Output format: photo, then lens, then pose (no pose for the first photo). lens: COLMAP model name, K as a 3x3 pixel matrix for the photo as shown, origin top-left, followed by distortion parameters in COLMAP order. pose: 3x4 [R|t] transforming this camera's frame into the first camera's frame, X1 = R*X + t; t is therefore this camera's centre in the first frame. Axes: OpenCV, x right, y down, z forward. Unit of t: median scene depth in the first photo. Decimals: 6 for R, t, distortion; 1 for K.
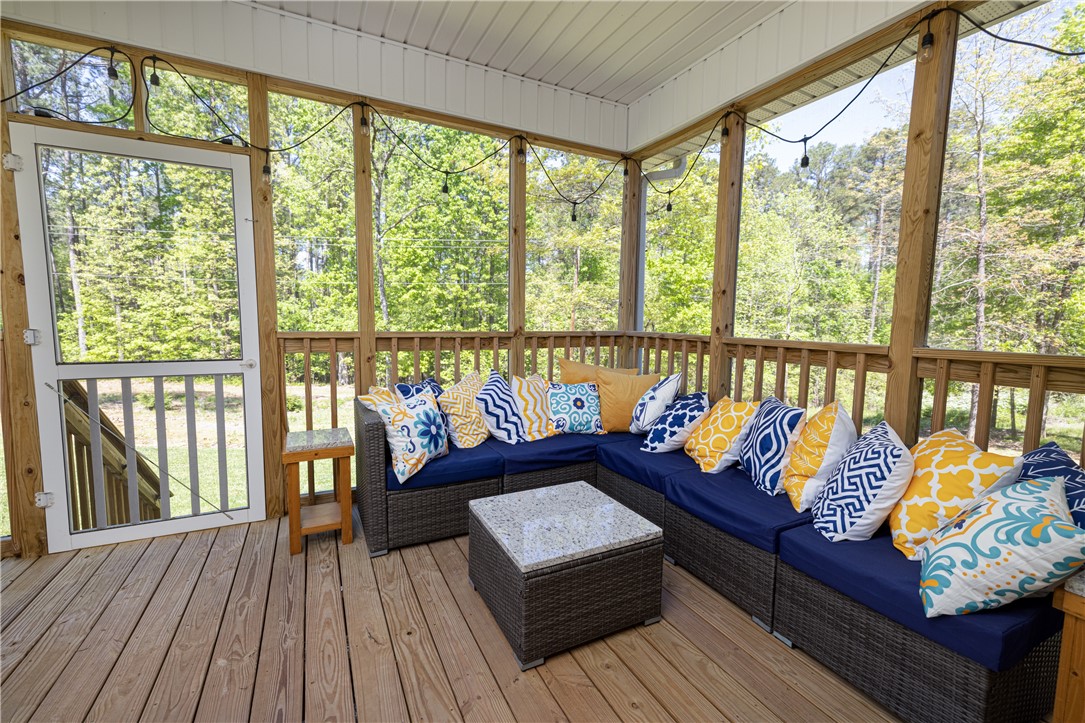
lens RADIAL K [[459.8, 0, 540.4], [0, 459.8, 361.1], [0, 0, 1]] dist [0.004344, -0.000813]
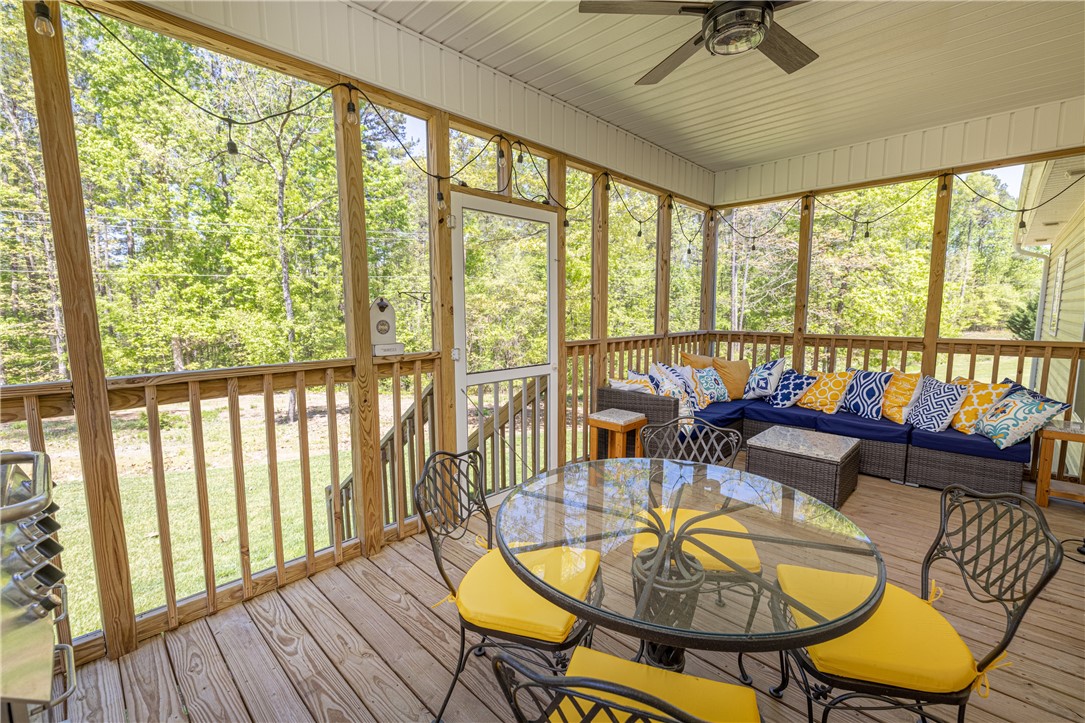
lens RADIAL K [[459.8, 0, 554.2], [0, 459.8, 360.3], [0, 0, 1]] dist [0.004344, -0.000813]
pose [[0.944565, -0.053497, 0.323937, -1.206260], [0.047797, 0.998531, 0.025533, -0.053650], [-0.324827, -0.008634, 0.945734, -0.304155]]
